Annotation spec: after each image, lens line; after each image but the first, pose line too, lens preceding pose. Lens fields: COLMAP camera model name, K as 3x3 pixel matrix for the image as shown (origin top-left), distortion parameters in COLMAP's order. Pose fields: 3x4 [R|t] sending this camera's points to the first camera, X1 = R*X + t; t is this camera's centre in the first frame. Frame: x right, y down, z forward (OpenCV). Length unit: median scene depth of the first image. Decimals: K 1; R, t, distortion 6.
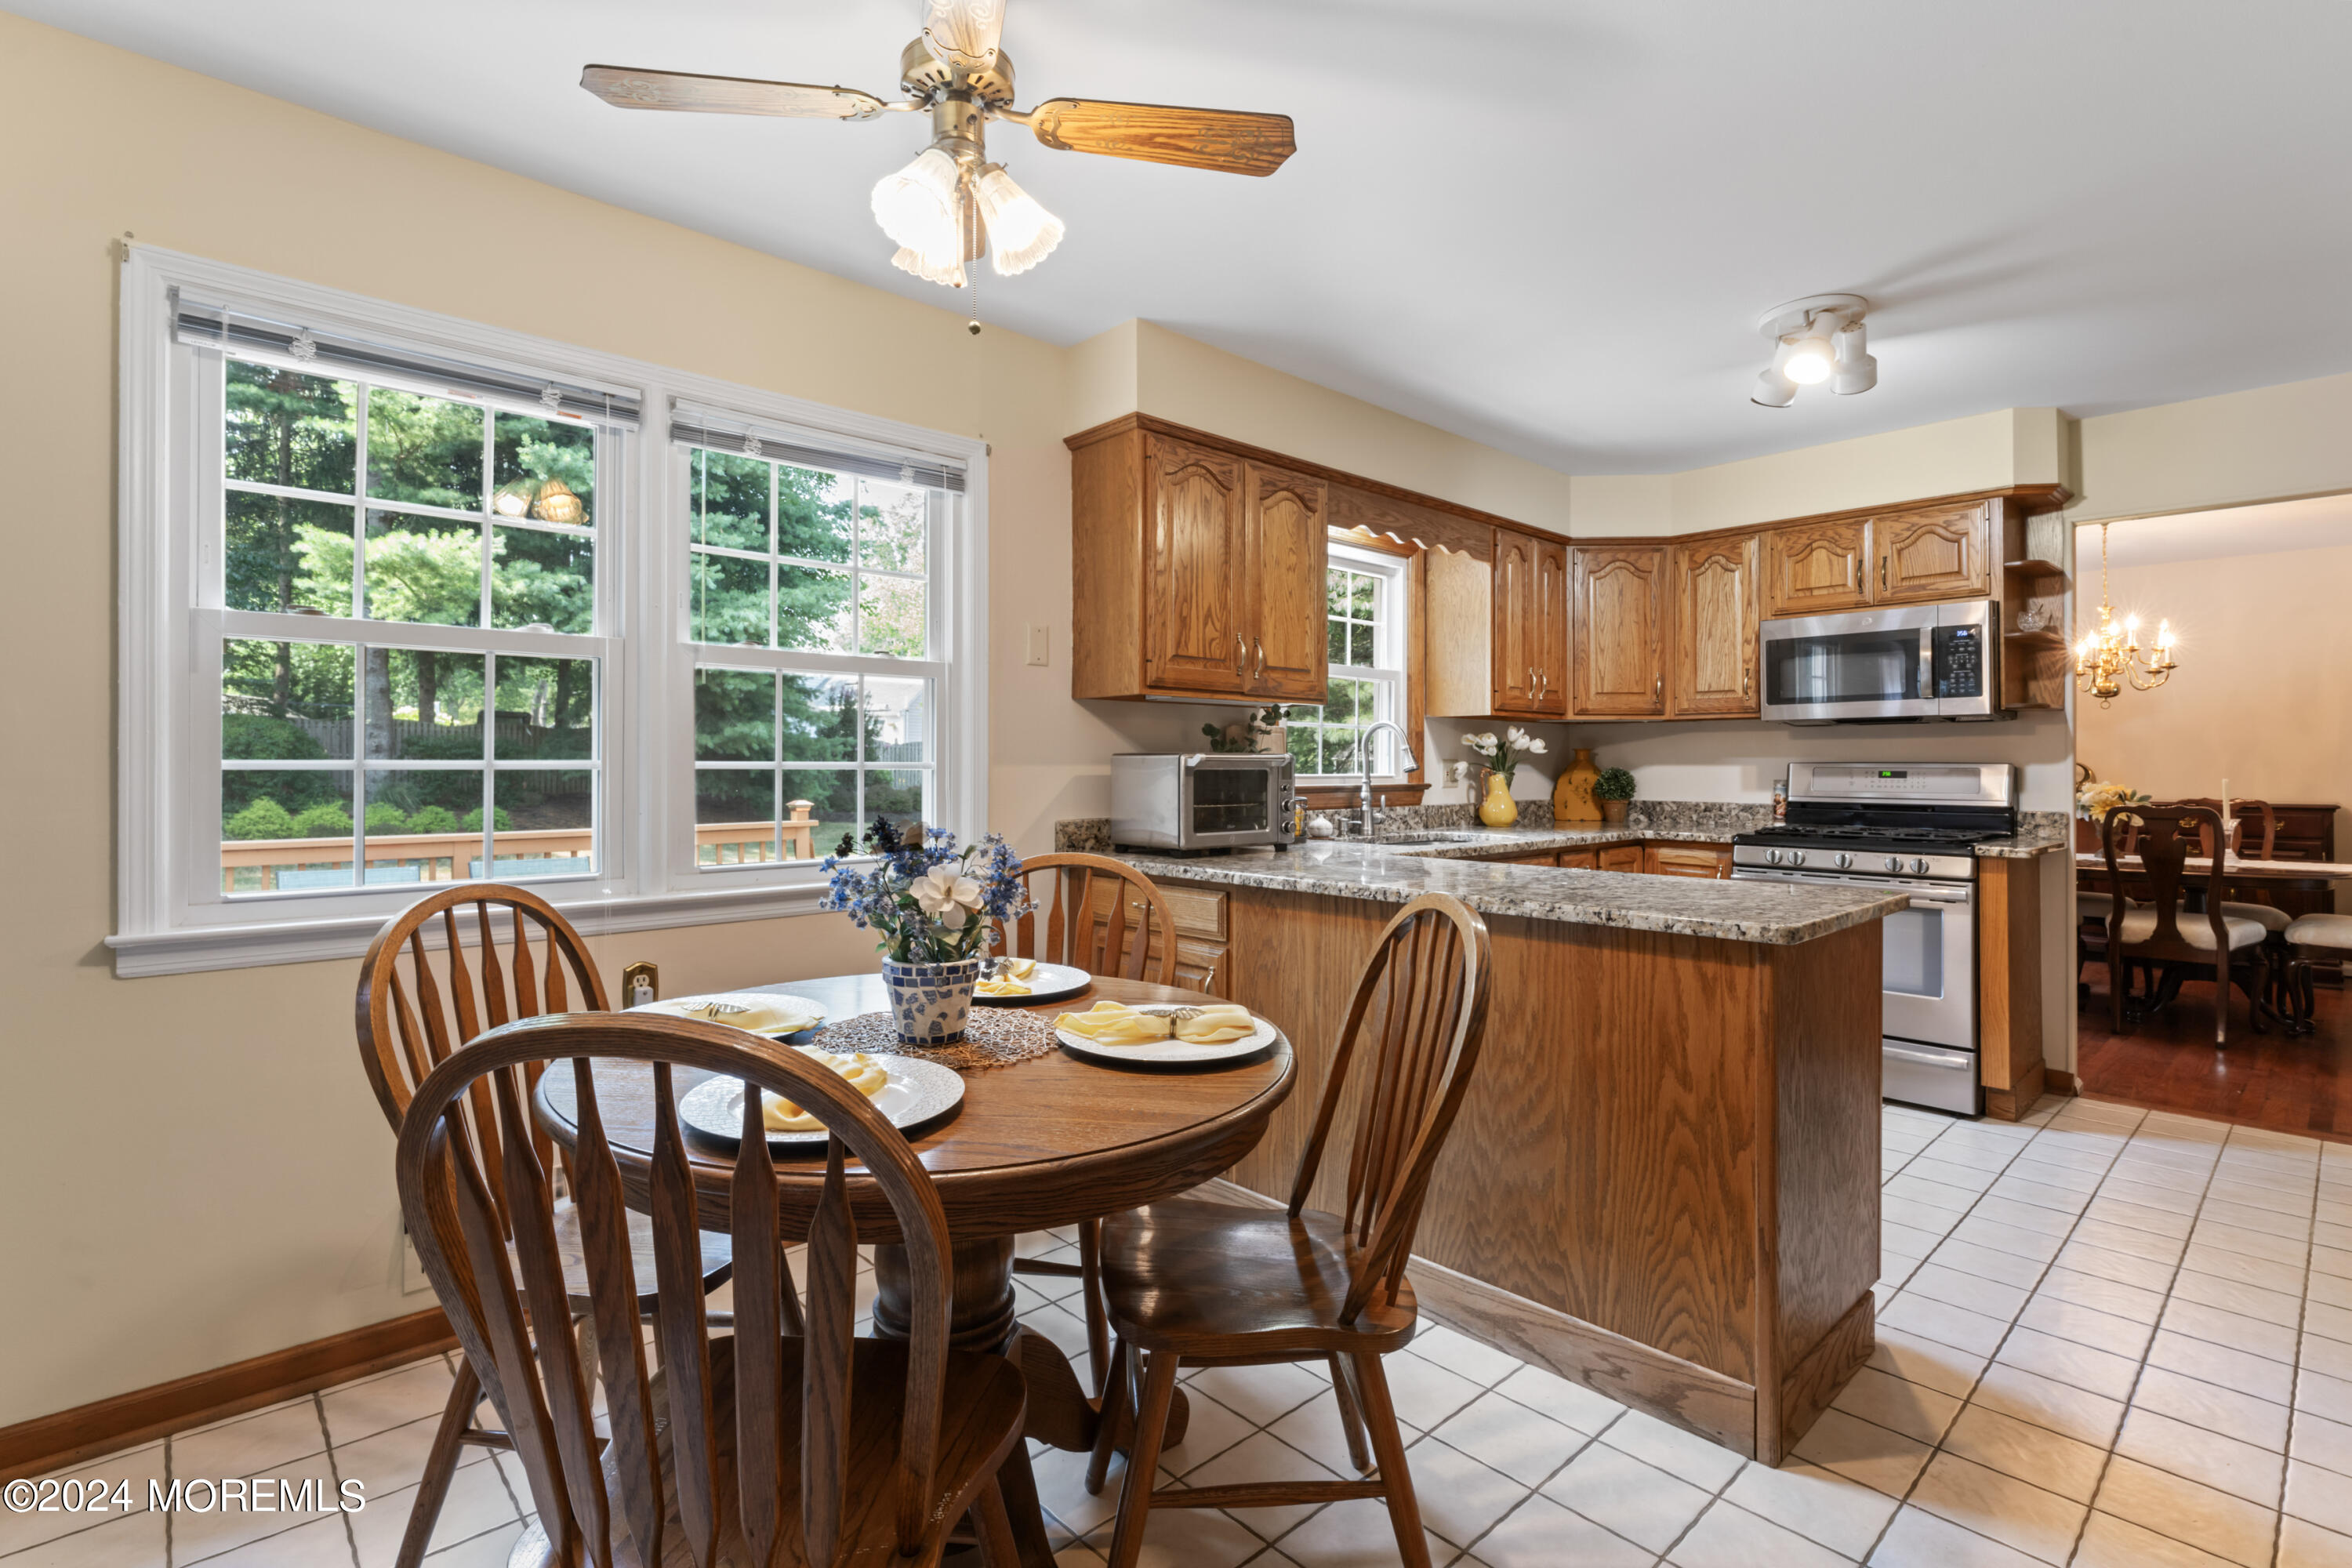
lens RADIAL K [[1085.3, 0, 1159.7], [0, 1085.3, 761.6], [0, 0, 1]] dist [-0.008868, 0.001265]
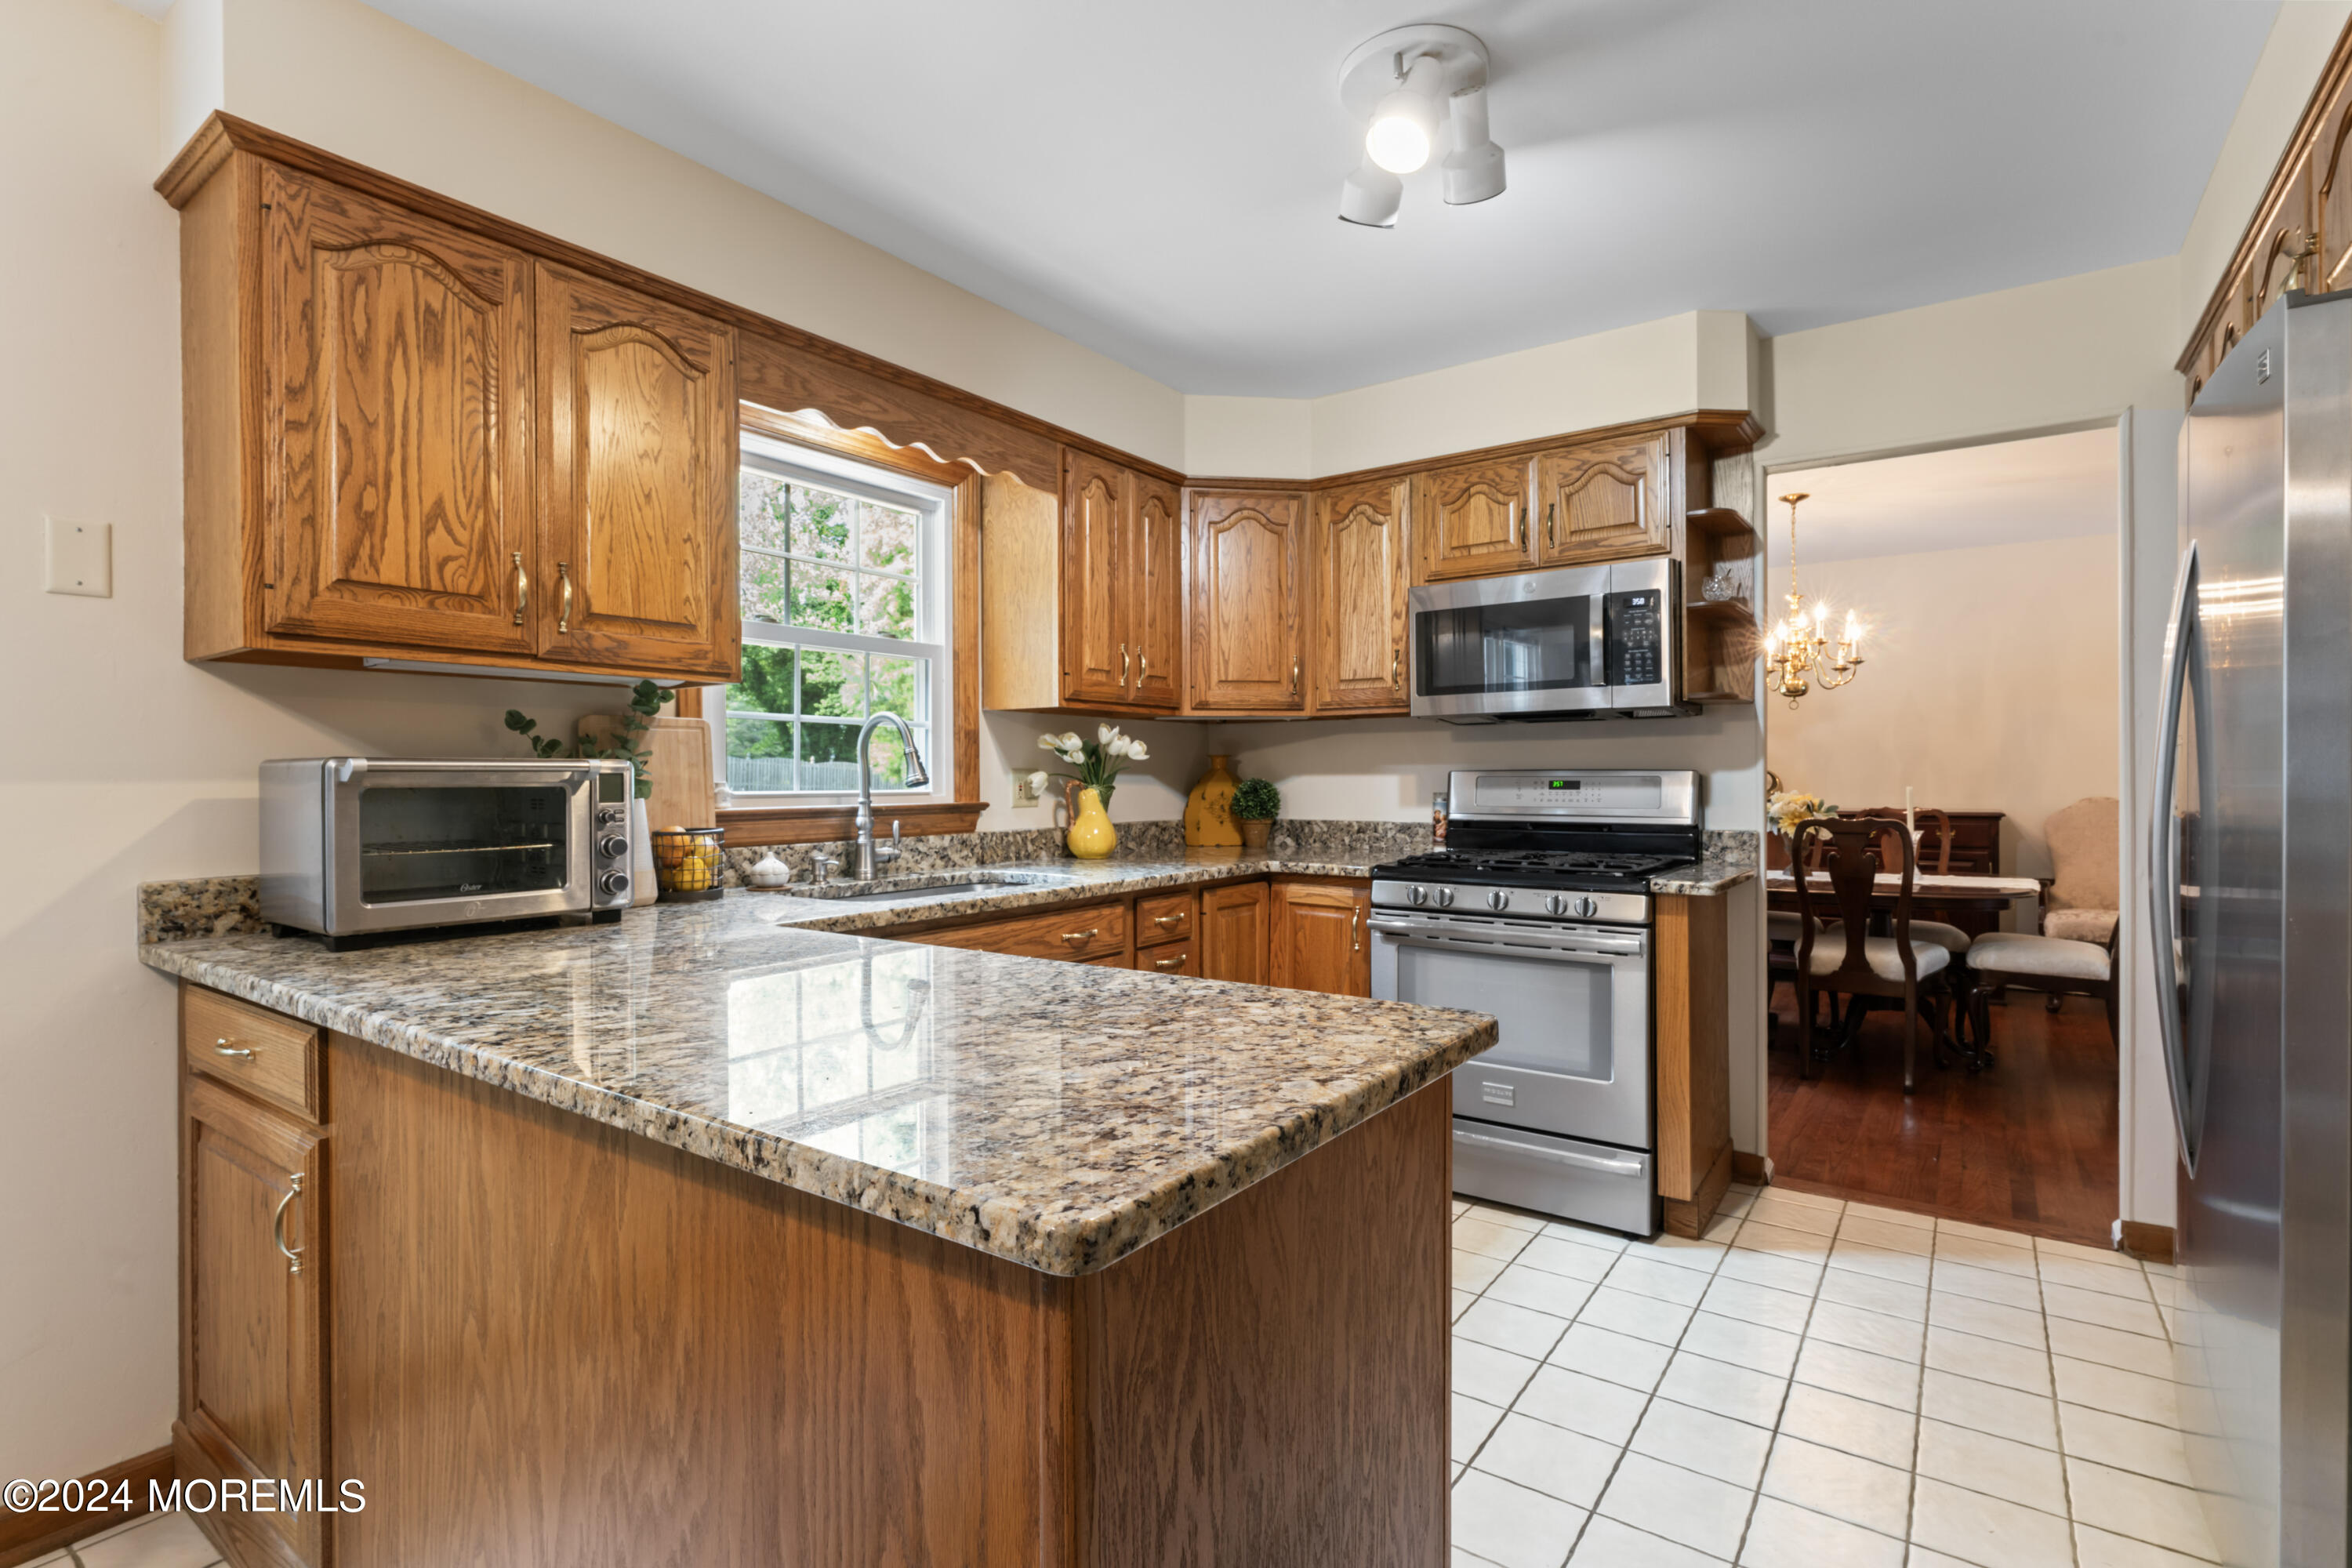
lens RADIAL K [[1113.1, 0, 1165.1], [0, 1113.1, 786.3], [0, 0, 1]] dist [-0.004764, -0.001740]
pose [[0.977869, -0.007751, 0.209074, 0.225409], [0.005490, 0.999920, 0.011392, 0.001850], [-0.209145, -0.009992, 0.977833, 0.269397]]
